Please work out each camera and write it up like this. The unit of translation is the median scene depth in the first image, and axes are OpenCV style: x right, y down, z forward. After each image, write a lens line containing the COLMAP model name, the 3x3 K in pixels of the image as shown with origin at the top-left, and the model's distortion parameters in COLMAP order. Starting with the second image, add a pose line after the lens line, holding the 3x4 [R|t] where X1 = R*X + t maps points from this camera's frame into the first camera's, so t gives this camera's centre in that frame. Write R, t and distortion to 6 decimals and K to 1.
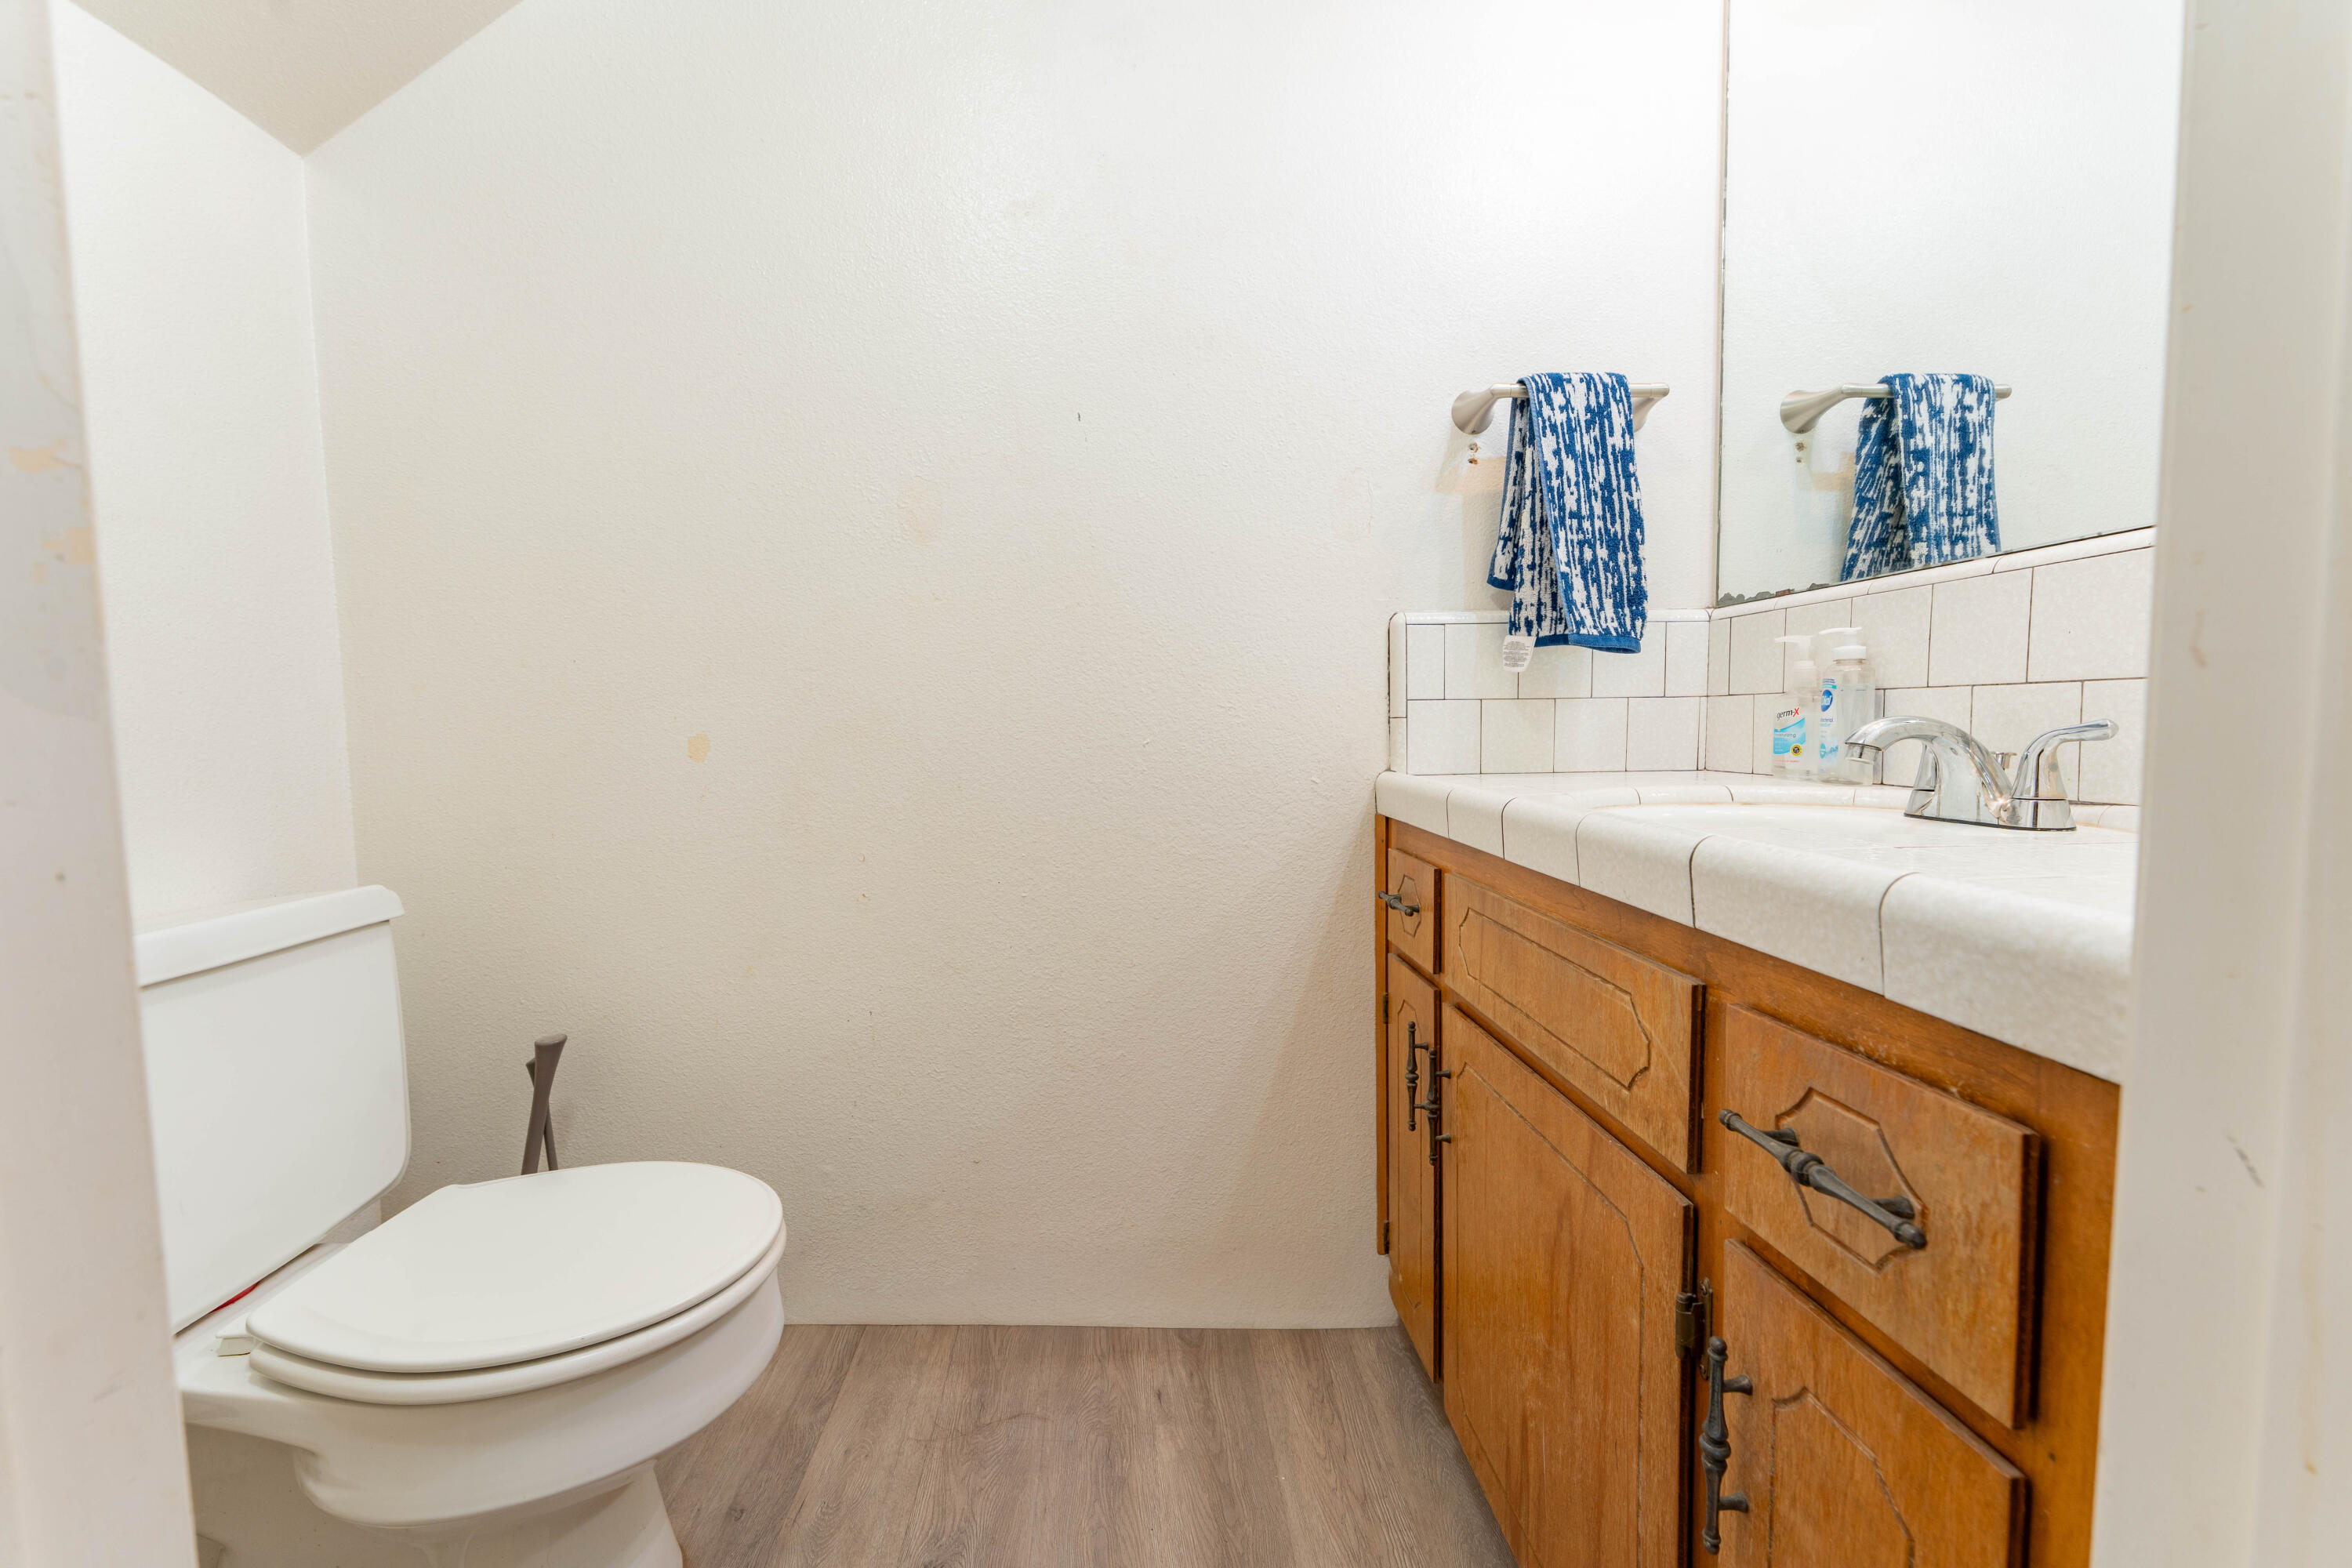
lens RADIAL K [[960.9, 0, 1181.0], [0, 960.9, 805.7], [0, 0, 1]] dist [-0.003615, -0.000768]
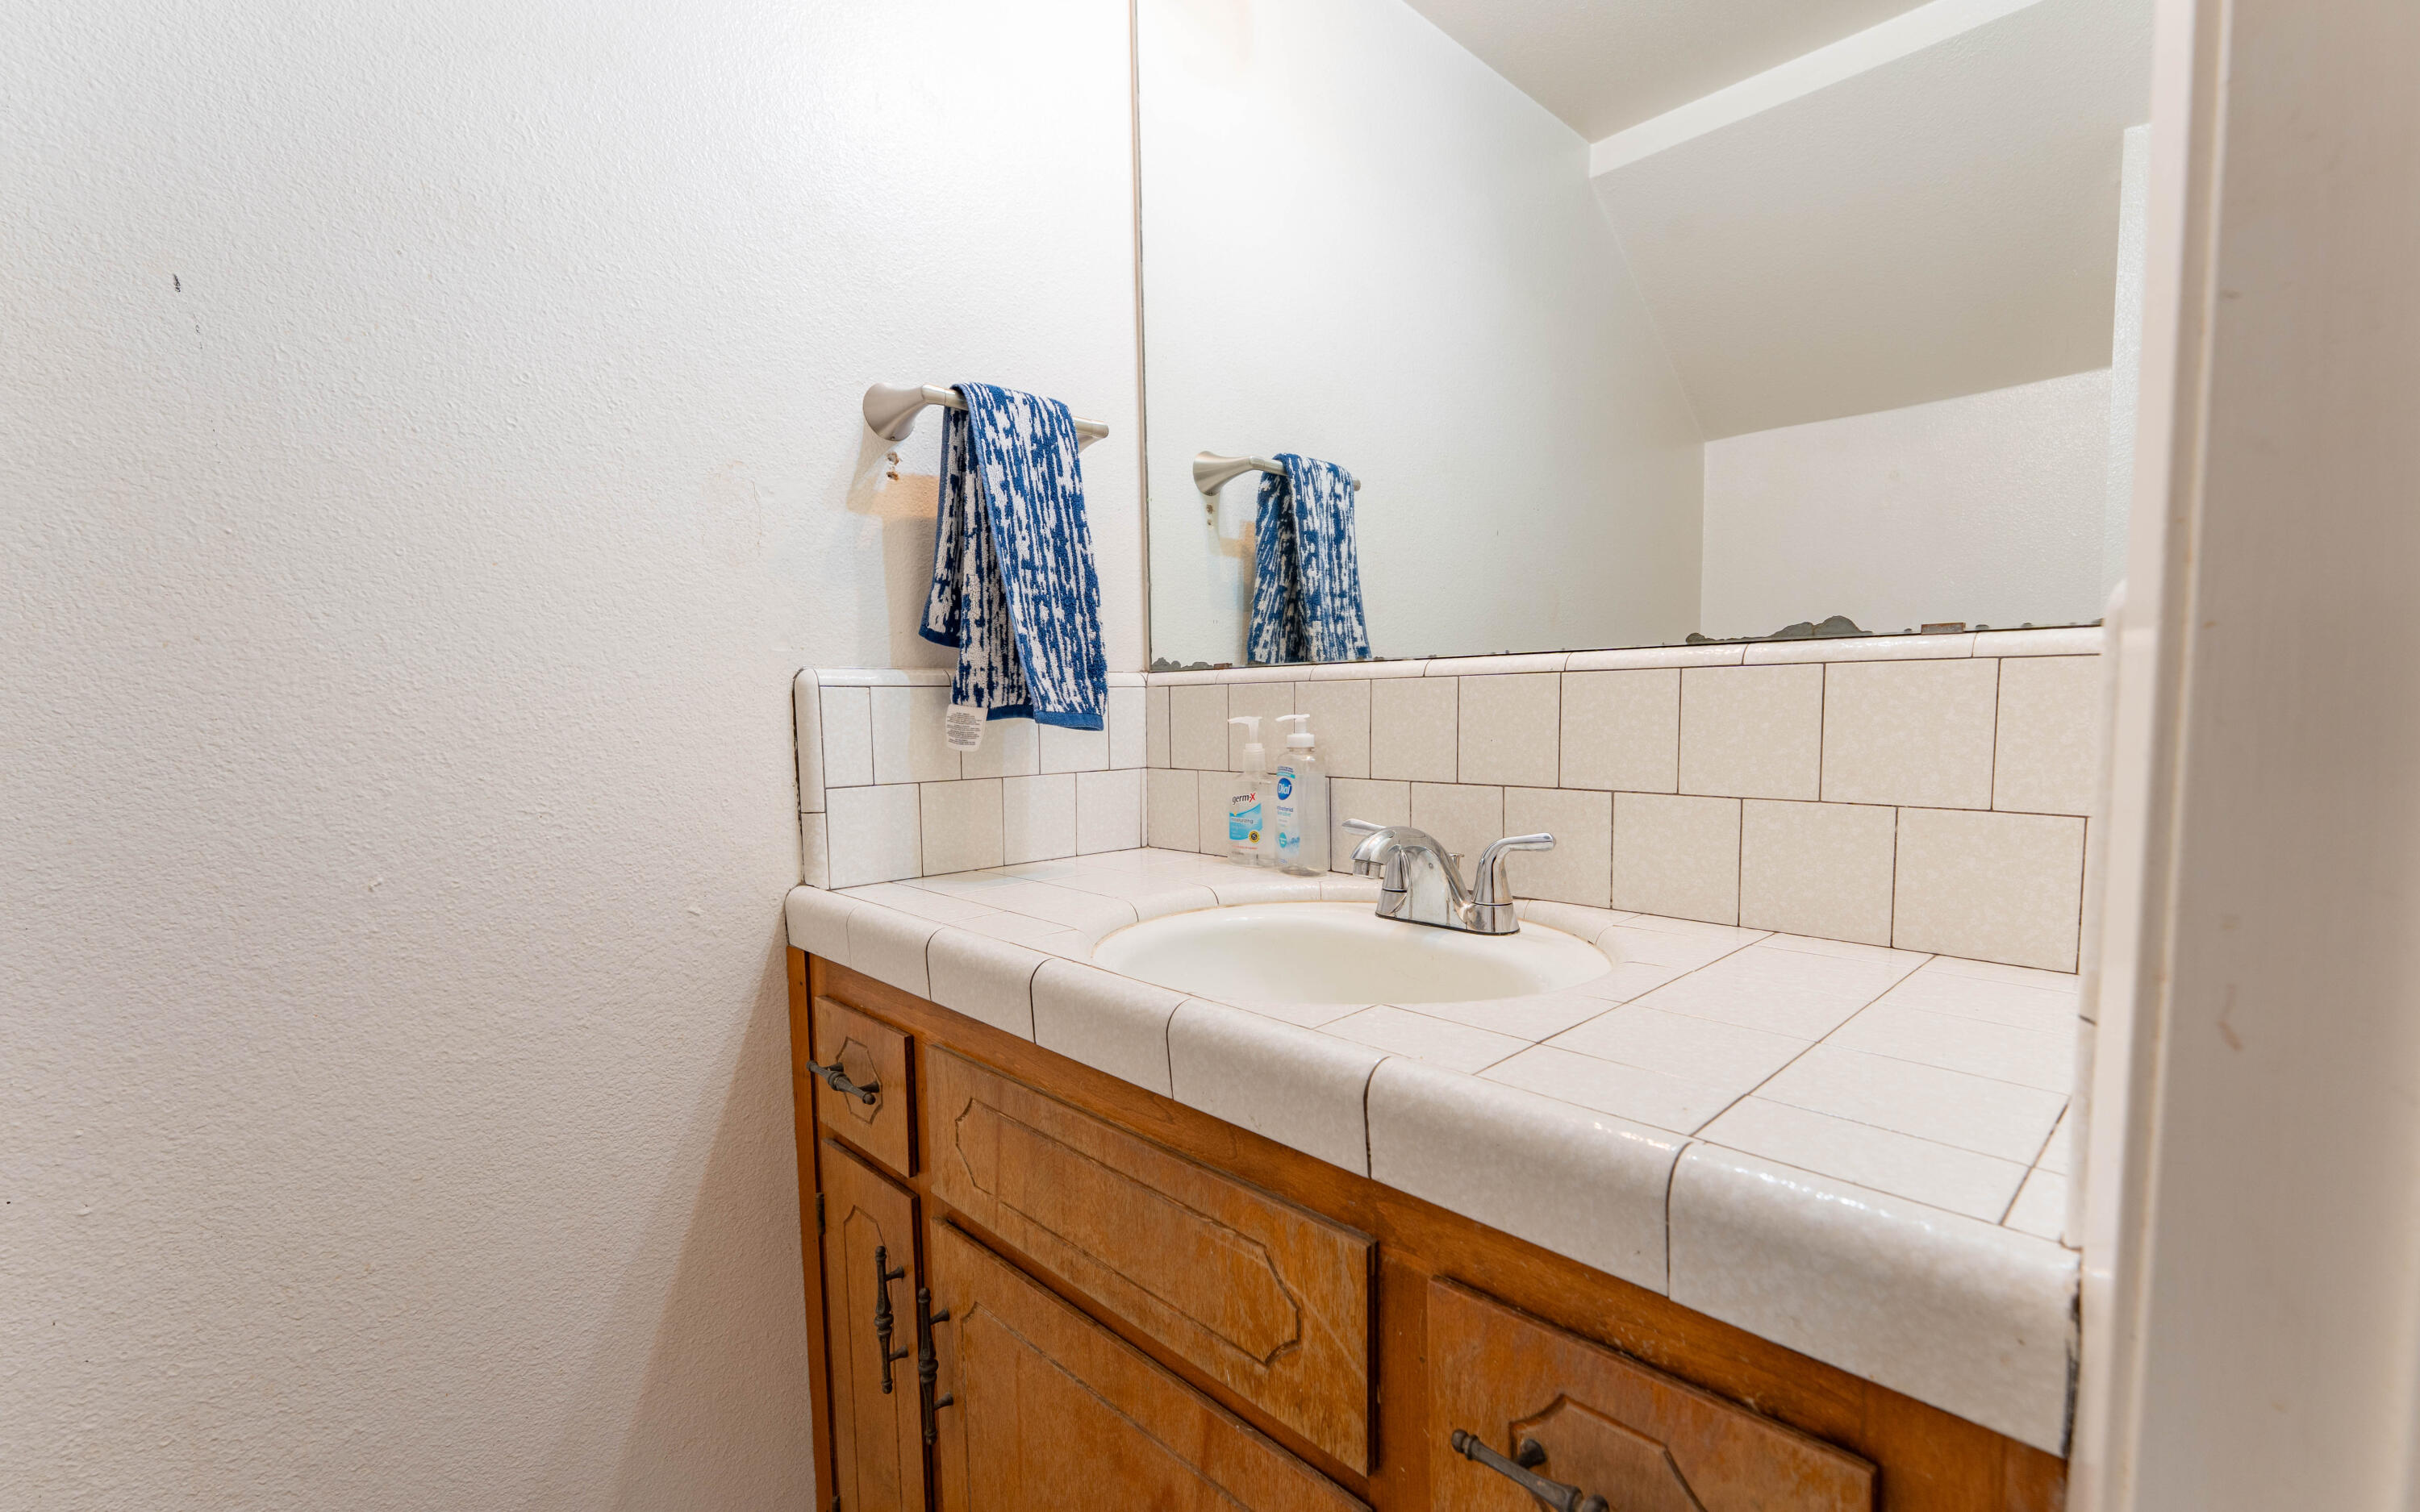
lens RADIAL K [[1038.1, 0, 1211.0], [0, 1038.1, 799.9], [0, 0, 1]] dist [-0.007799, -0.000326]
pose [[0.765420, -0.048661, 0.641689, -0.051857], [0.050576, 0.998601, 0.015397, -0.106301], [-0.641541, 0.020669, 0.766811, 0.218297]]
